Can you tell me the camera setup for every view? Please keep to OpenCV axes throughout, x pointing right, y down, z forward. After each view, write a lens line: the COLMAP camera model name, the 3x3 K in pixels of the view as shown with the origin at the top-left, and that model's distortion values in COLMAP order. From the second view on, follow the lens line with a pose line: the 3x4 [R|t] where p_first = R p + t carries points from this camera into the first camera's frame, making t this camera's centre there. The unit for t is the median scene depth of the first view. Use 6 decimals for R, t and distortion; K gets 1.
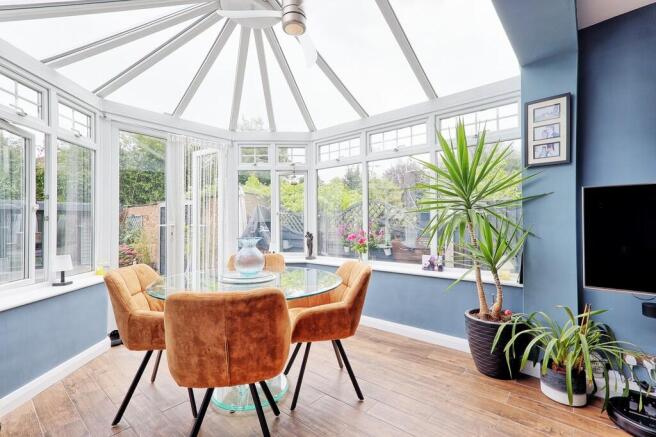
lens RADIAL K [[299.3, 0, 331.1], [0, 299.3, 220.4], [0, 0, 1]] dist [0.009619, 0.000920]
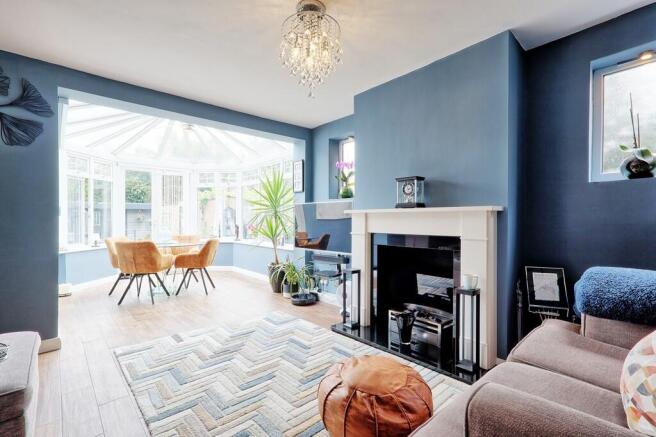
lens RADIAL K [[299.3, 0, 323.1], [0, 299.3, 221.1], [0, 0, 1]] dist [0.009619, 0.000920]
pose [[0.990151, 0.006708, -0.139844, 1.106578], [-0.004082, 0.999810, 0.019056, -0.022042], [0.139946, -0.018297, 0.989990, -0.984524]]
